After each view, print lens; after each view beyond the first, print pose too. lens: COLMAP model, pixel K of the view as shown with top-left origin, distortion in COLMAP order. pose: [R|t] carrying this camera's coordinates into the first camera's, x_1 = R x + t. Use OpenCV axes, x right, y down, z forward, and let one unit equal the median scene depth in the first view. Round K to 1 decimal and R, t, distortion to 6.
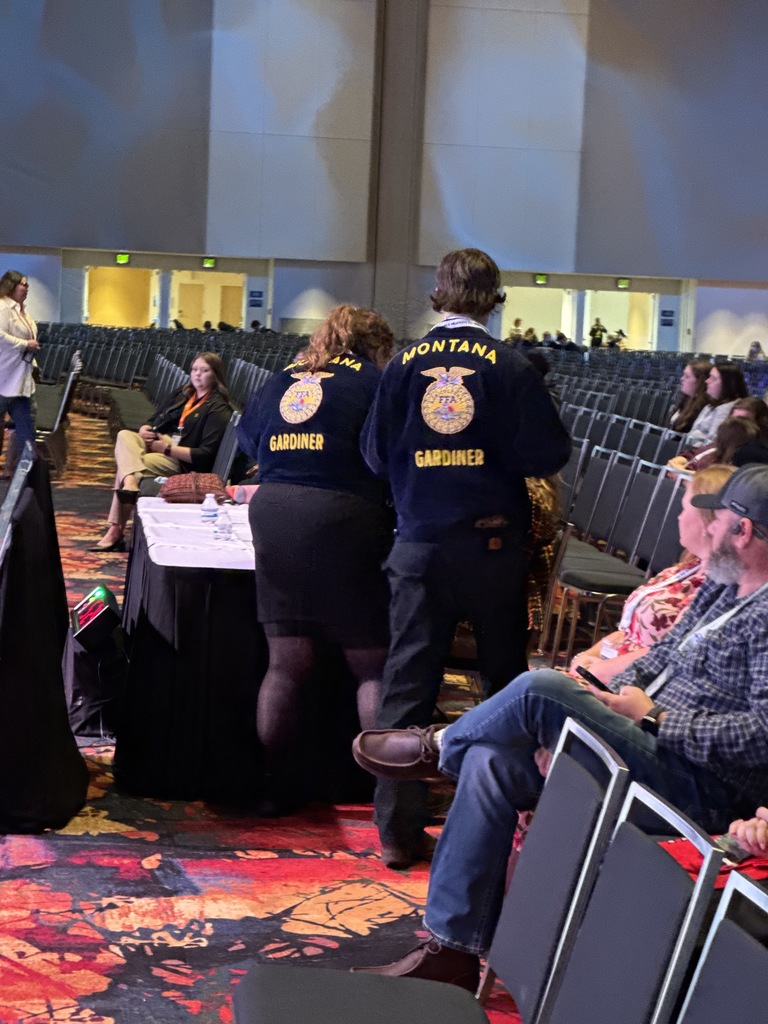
lens RADIAL K [[2581.0, 0, 384.6], [0, 2581.0, 513.8], [0, 0, 1]] dist [0.184091, 0.000000]
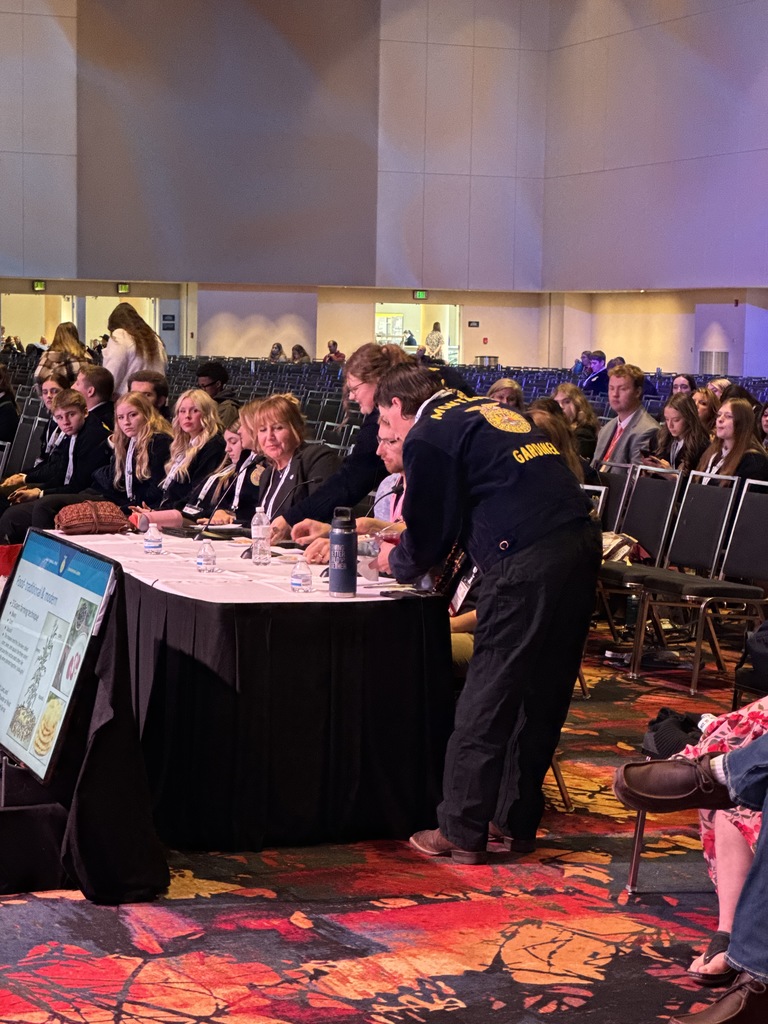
lens RADIAL K [[2581.0, 0, 383.9], [0, 2581.0, 511.0], [0, 0, 1]] dist [0.184091, 0.000000]
pose [[0.967622, -0.050421, 0.247316, -0.219280], [0.050954, 0.998692, 0.004247, -0.011910], [-0.247207, 0.008492, 0.968925, 0.067013]]
